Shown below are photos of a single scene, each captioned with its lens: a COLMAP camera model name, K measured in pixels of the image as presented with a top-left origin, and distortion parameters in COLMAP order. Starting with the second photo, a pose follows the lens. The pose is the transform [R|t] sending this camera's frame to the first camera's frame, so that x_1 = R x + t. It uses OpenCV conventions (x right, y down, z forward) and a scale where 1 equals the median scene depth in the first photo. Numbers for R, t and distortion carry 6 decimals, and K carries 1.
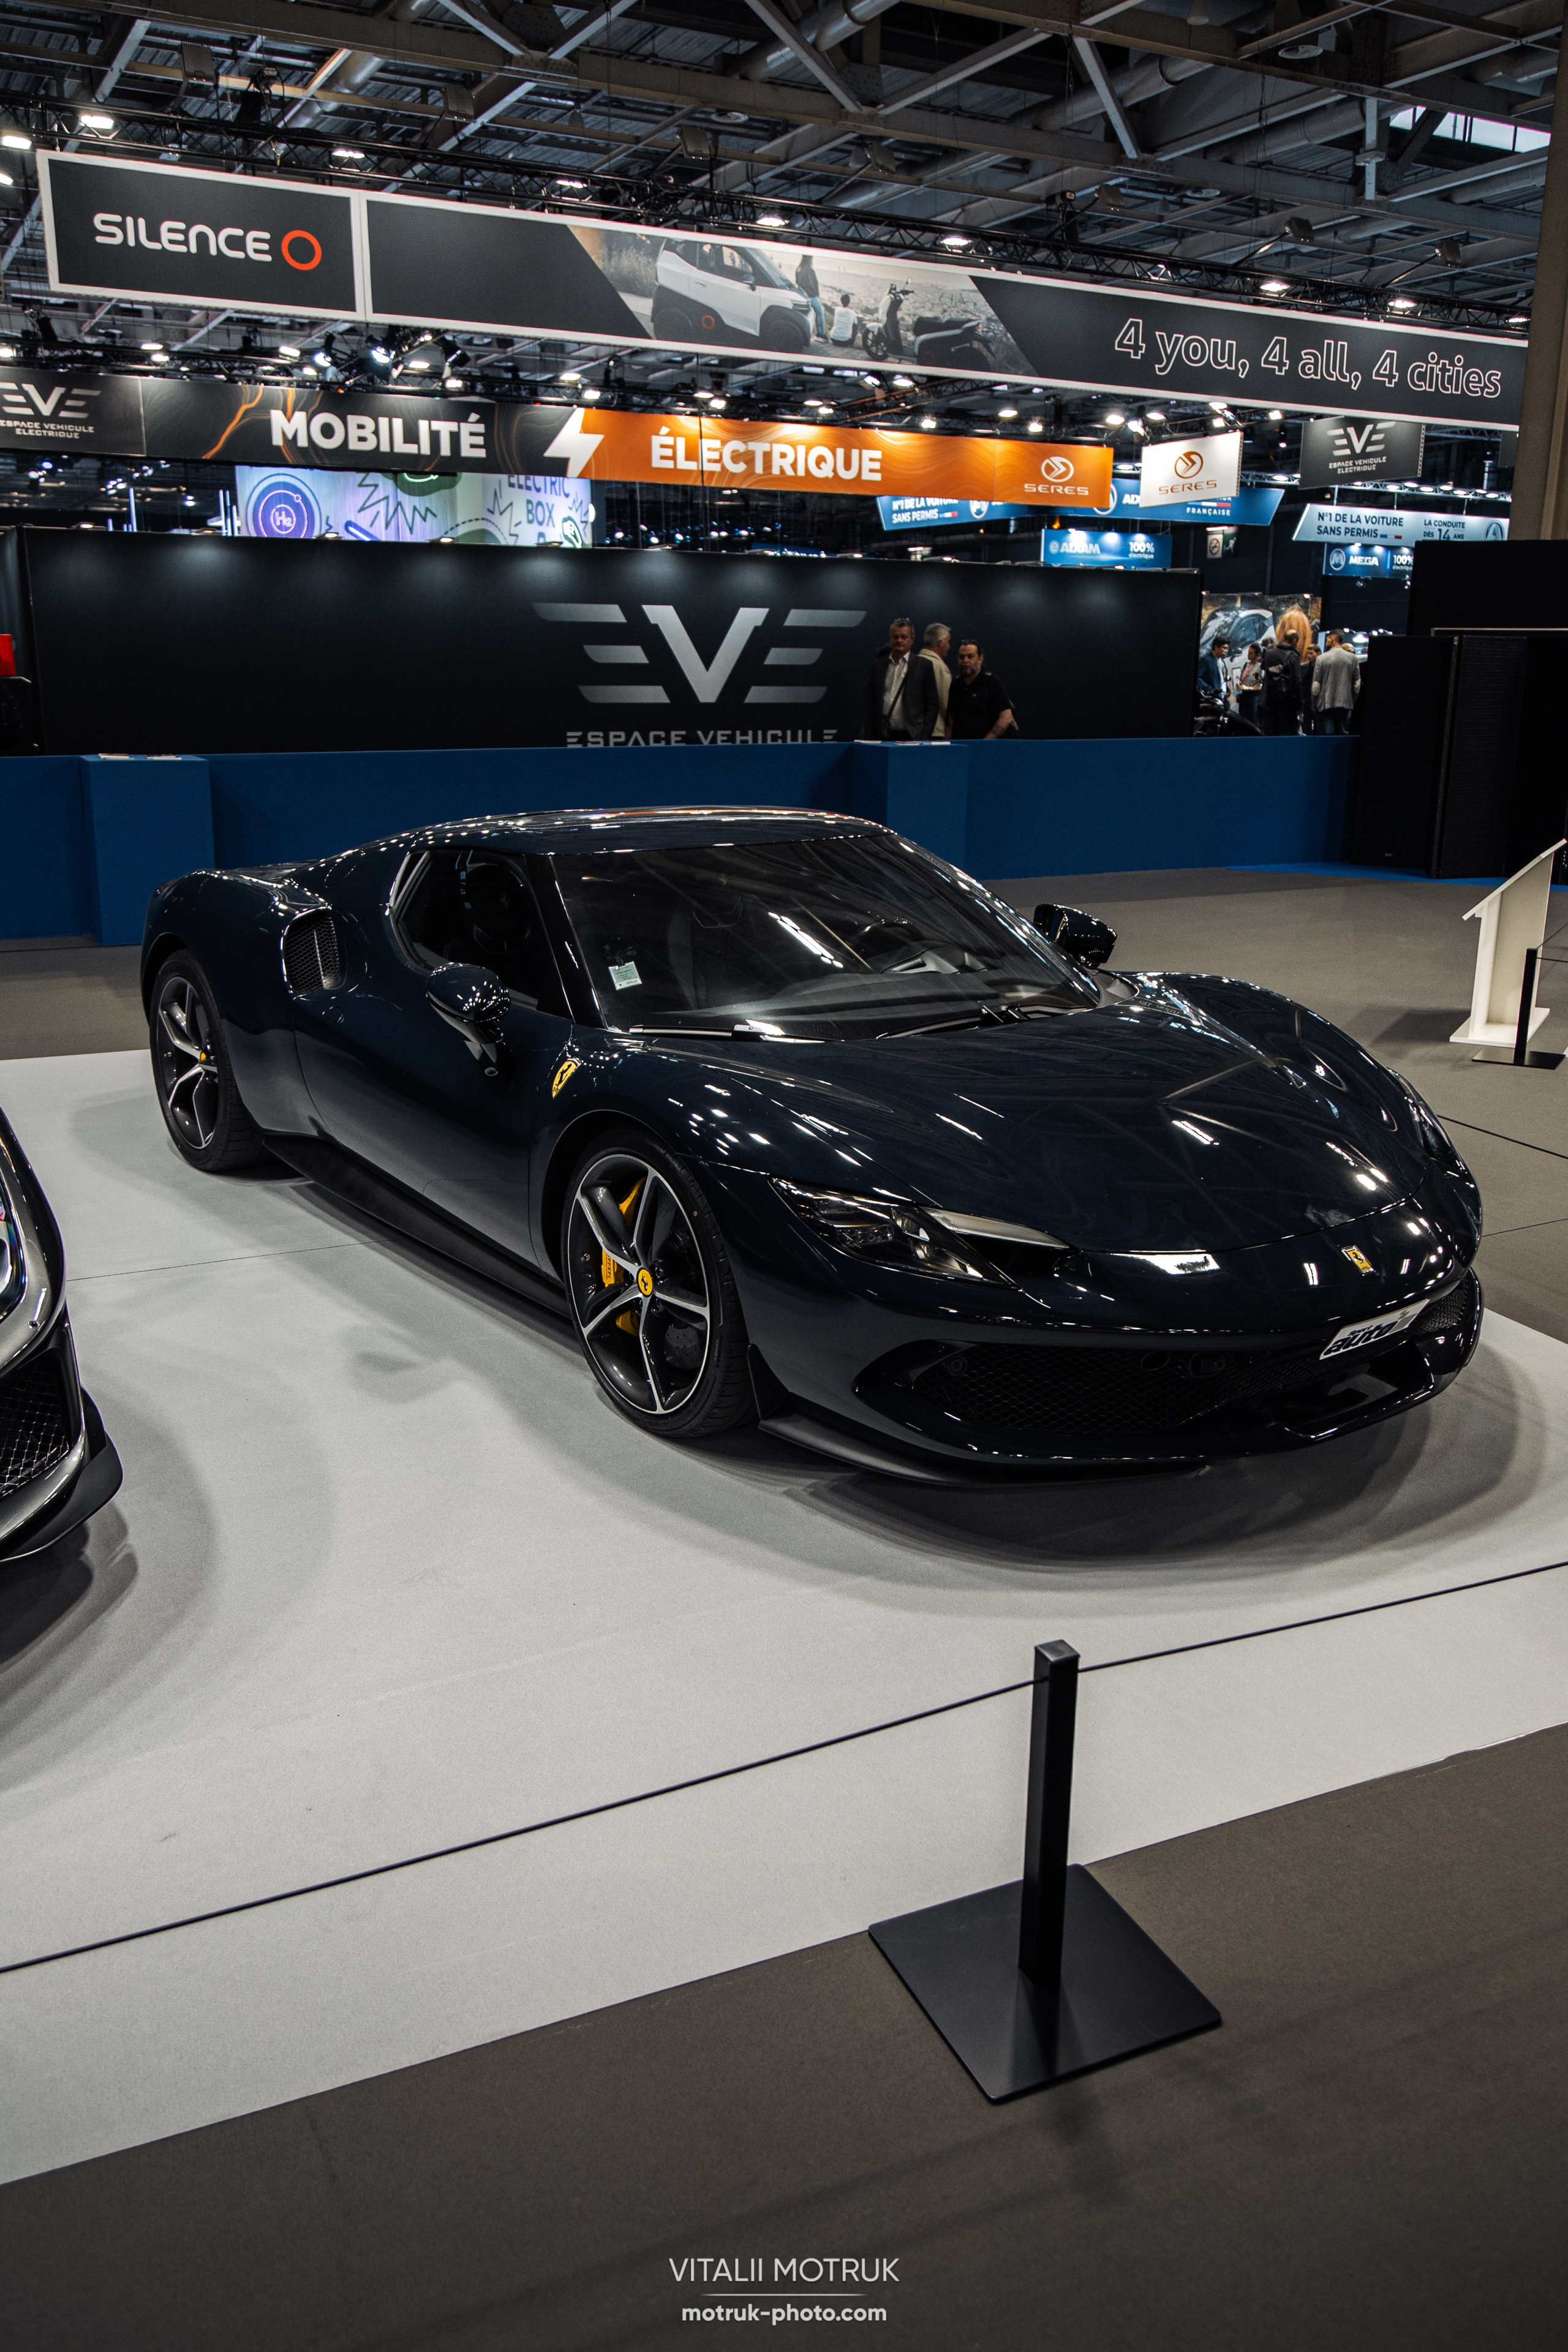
lens RADIAL K [[1791.0, 0, 784.0], [0, 1791.0, 1176.0], [0, 0, 1]] dist [-0.008291, -0.002967]
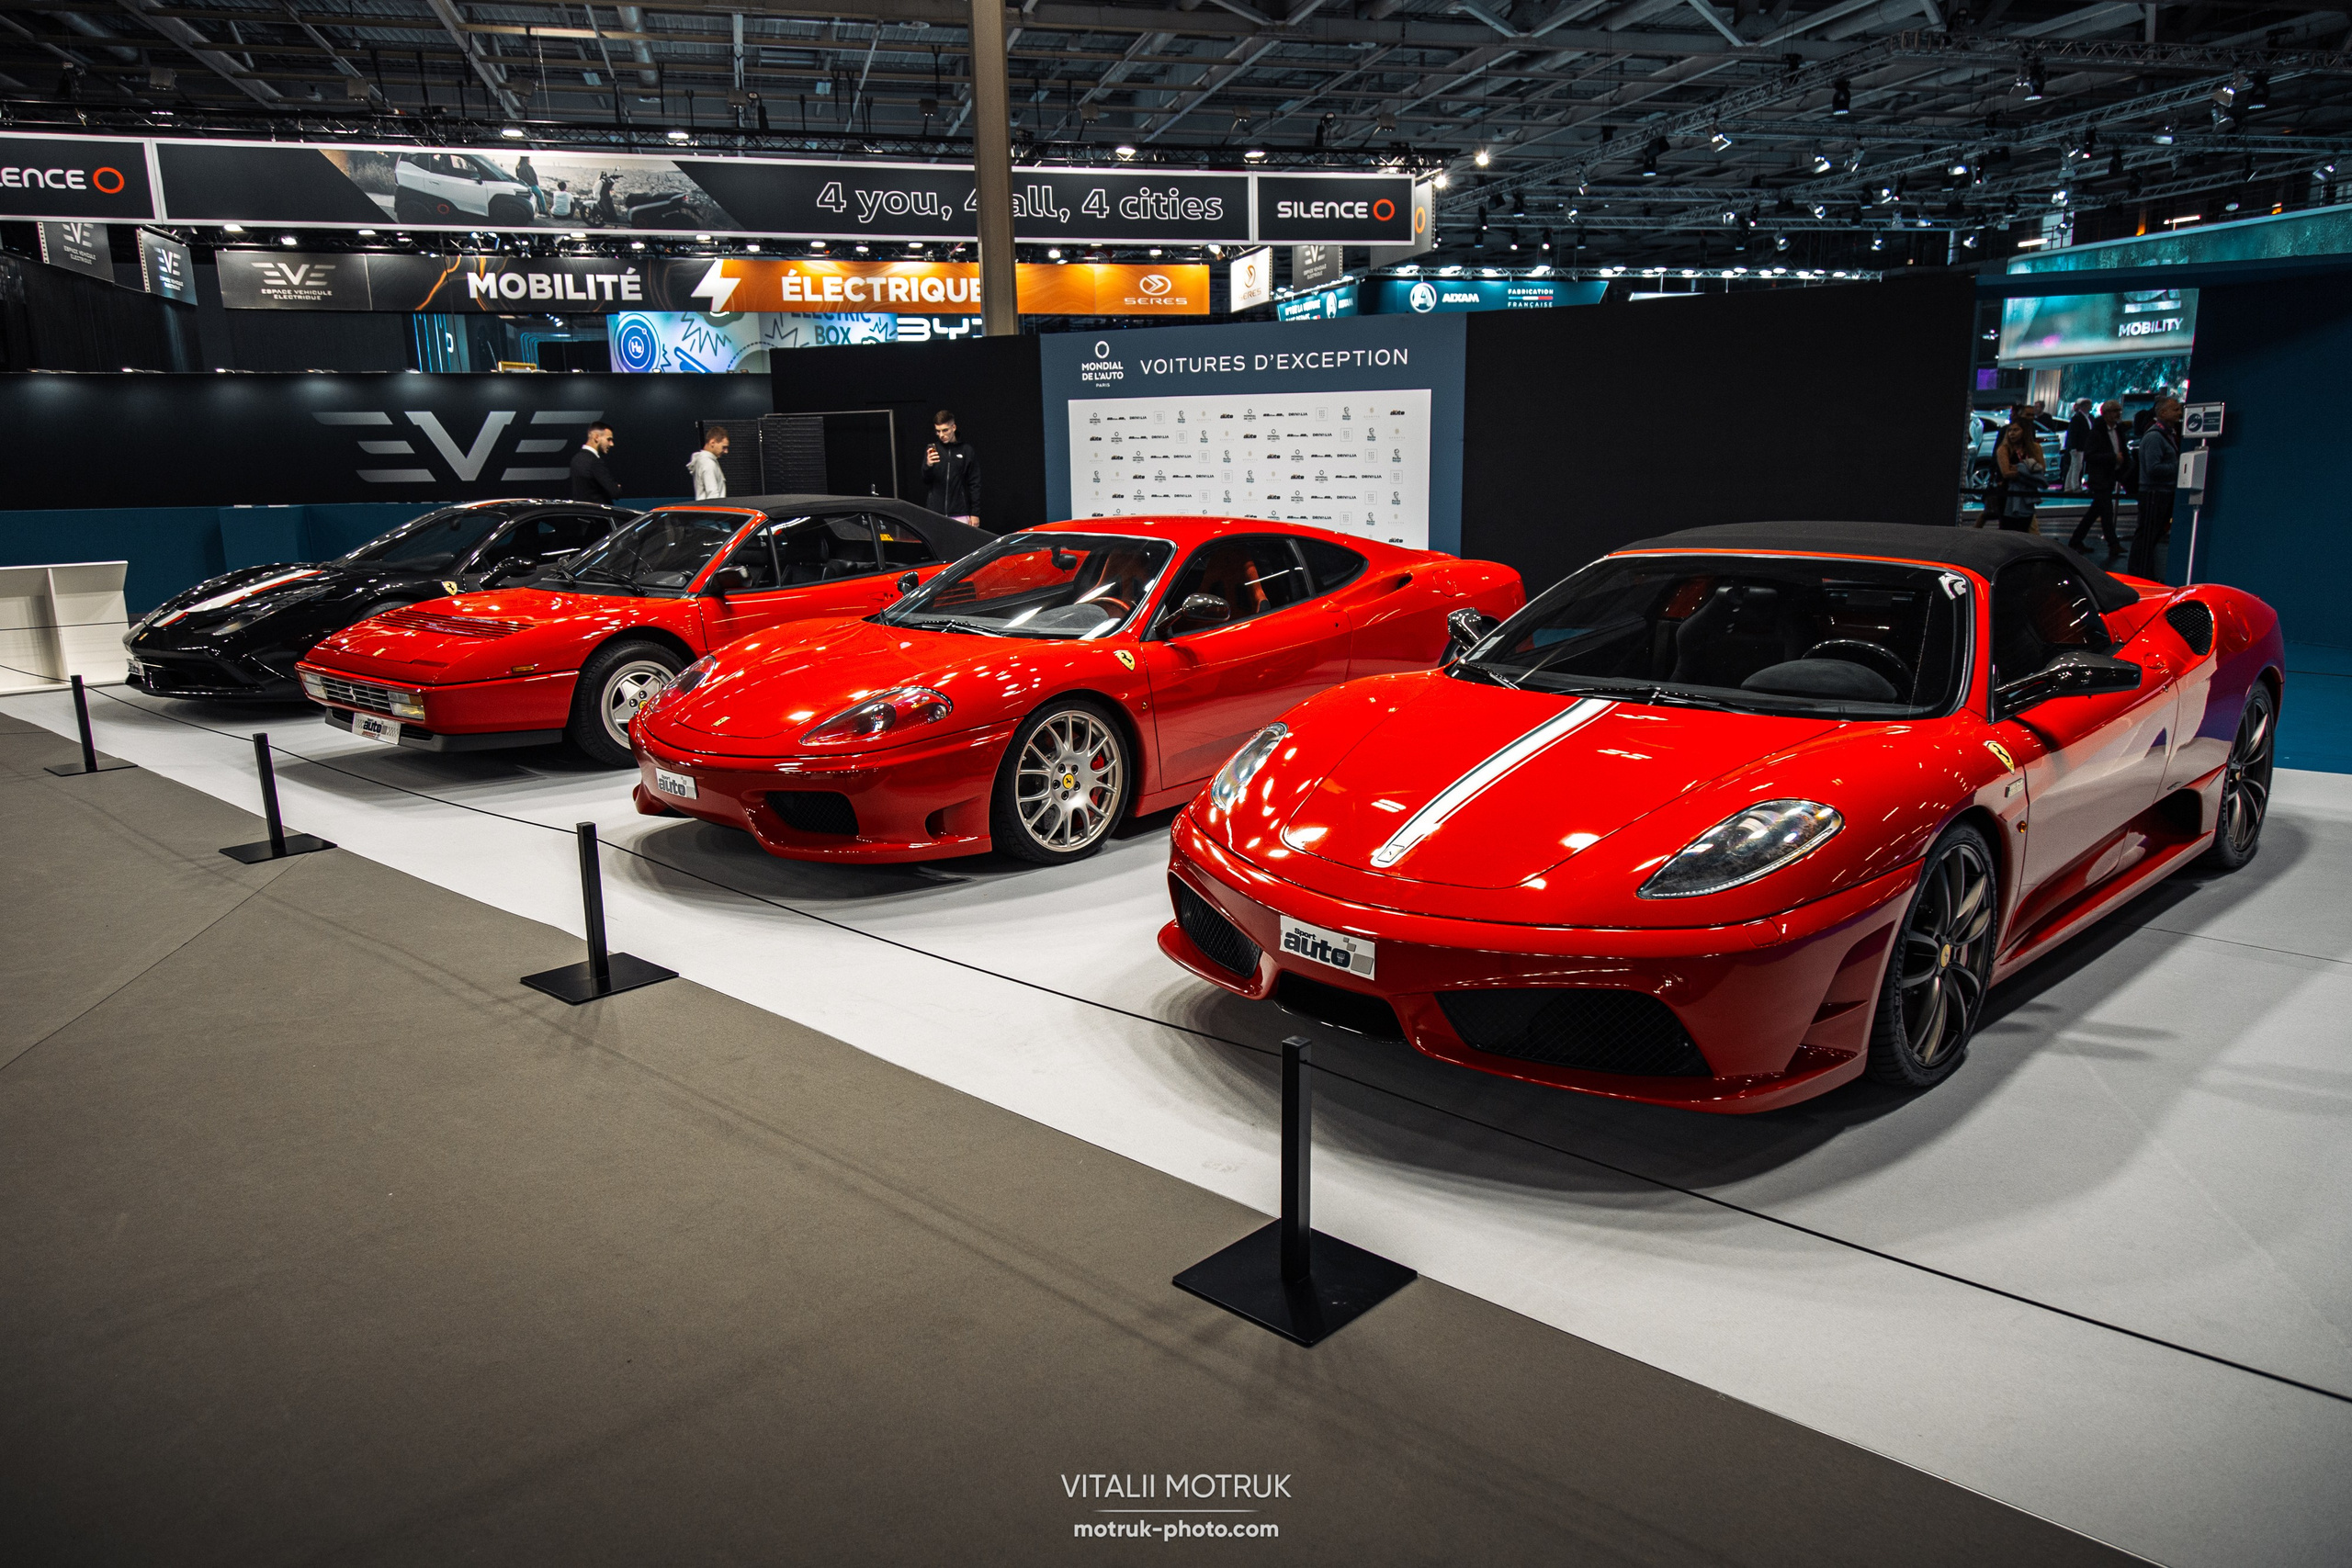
lens RADIAL K [[1591.7, 0, 1176.0], [0, 1591.7, 784.0], [0, 0, 1]] dist [0.023356, -0.002749]
pose [[0.969195, 0.028143, -0.244681, 0.688329], [-0.045387, 0.996845, -0.065122, 0.017586], [0.242077, 0.074221, 0.967414, -0.025588]]
